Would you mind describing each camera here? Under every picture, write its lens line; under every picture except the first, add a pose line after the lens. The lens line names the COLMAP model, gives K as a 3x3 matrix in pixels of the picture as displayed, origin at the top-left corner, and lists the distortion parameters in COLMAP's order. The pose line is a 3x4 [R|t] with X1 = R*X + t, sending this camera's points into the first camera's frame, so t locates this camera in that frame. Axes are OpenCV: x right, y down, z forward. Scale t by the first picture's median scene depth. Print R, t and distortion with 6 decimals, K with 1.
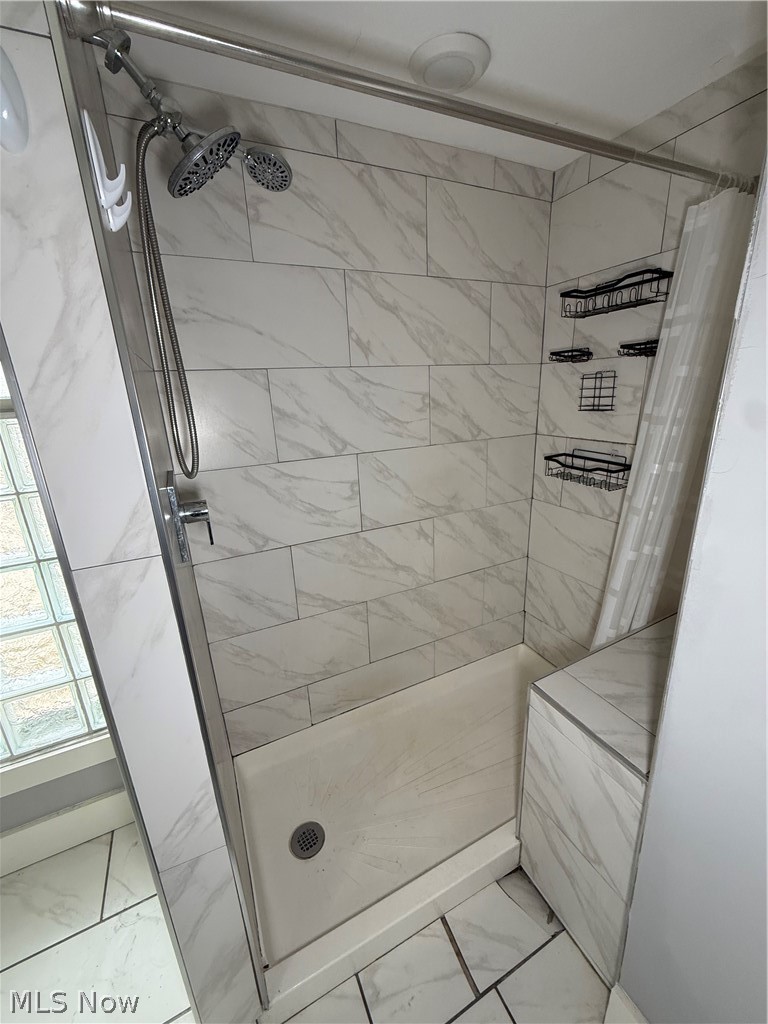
lens RADIAL K [[409.9, 0, 384.0], [0, 409.9, 512.0], [0, 0, 1]] dist [-0.000286, 0.000008]
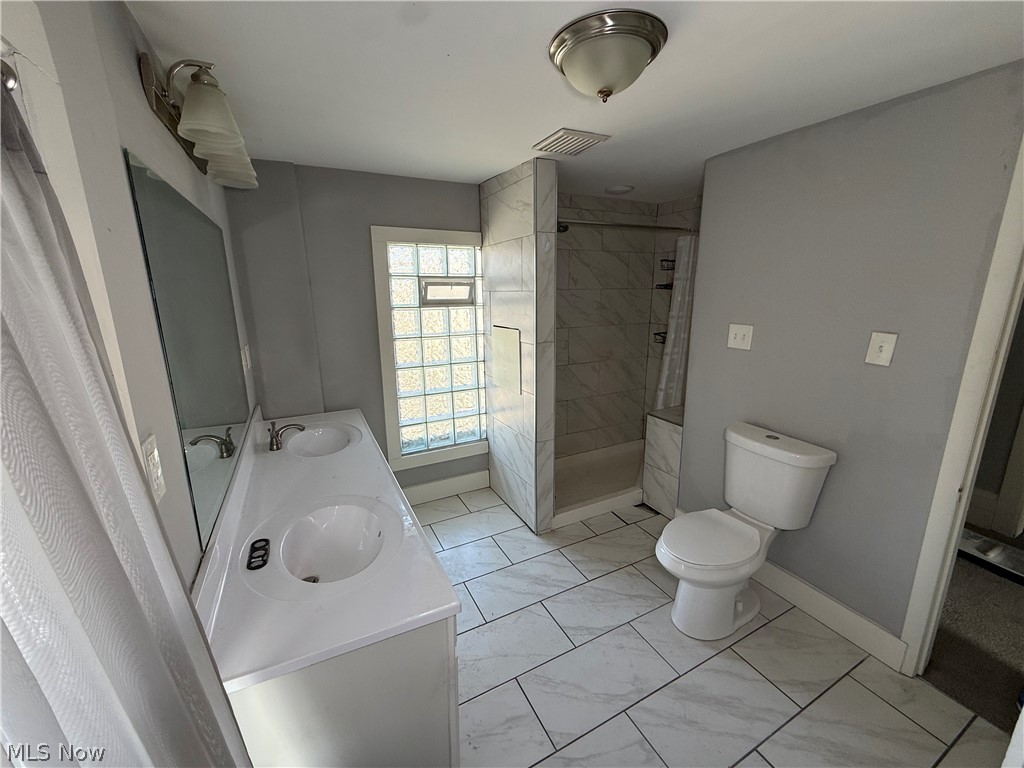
lens RADIAL K [[409.9, 0, 512.0], [0, 409.9, 384.0], [0, 0, 1]] dist [-0.000286, 0.000008]
pose [[0.999243, 0.026393, 0.028578, -0.403027], [-0.024304, 0.997171, -0.071124, 0.305163], [-0.030374, 0.070376, 0.997058, -1.098378]]
